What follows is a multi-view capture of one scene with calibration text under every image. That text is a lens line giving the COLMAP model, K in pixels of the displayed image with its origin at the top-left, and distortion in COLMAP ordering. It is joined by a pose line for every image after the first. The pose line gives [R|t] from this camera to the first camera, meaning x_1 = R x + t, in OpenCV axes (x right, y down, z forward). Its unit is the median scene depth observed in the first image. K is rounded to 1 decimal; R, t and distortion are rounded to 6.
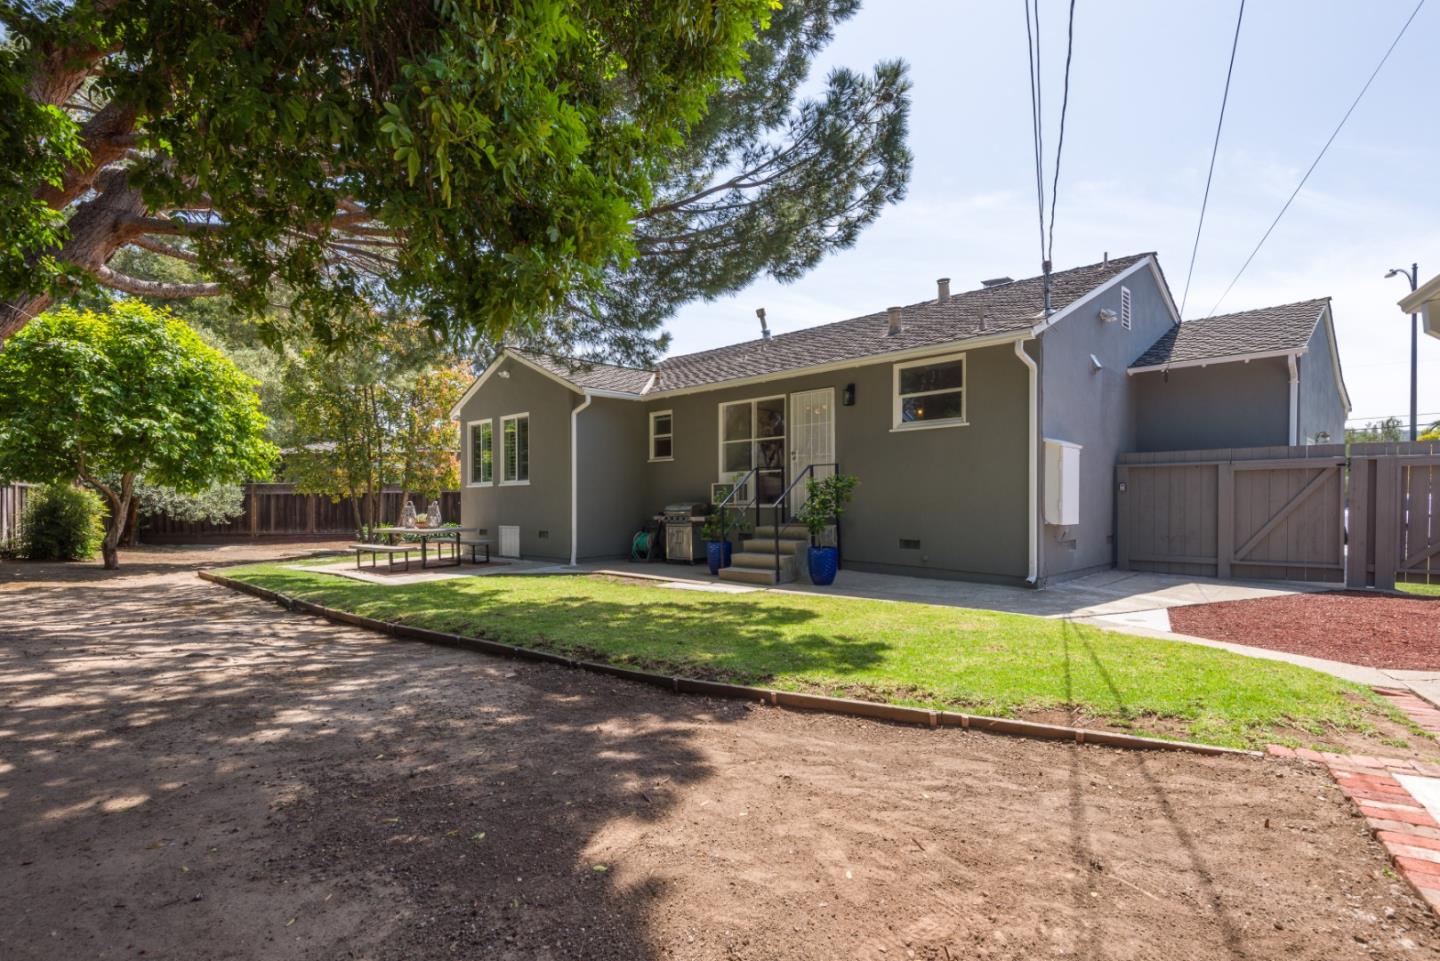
lens RADIAL K [[692.9, 0, 724.3], [0, 692.9, 496.5], [0, 0, 1]] dist [0.001024, -0.000631]
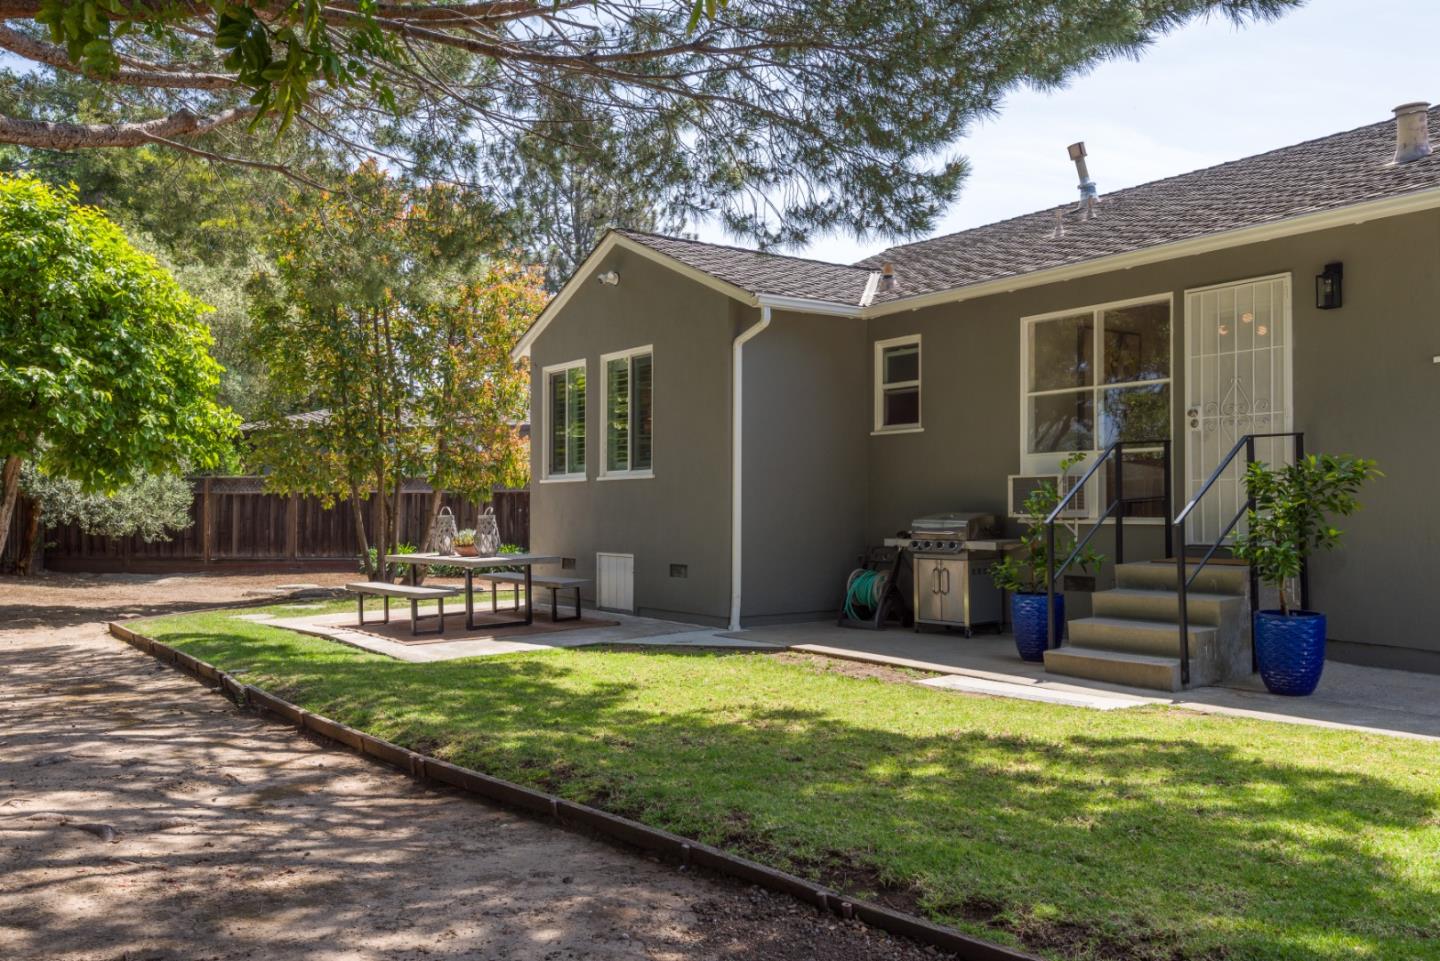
lens RADIAL K [[1155.4, 0, 720.0], [0, 1155.4, 480.5], [0, 0, 1]] dist [0.009795, 0.009360]
pose [[0.982410, 0.002166, -0.186727, -0.057875], [-0.005563, 0.999828, -0.017671, 0.000732], [0.186656, 0.018399, 0.982253, 0.113984]]
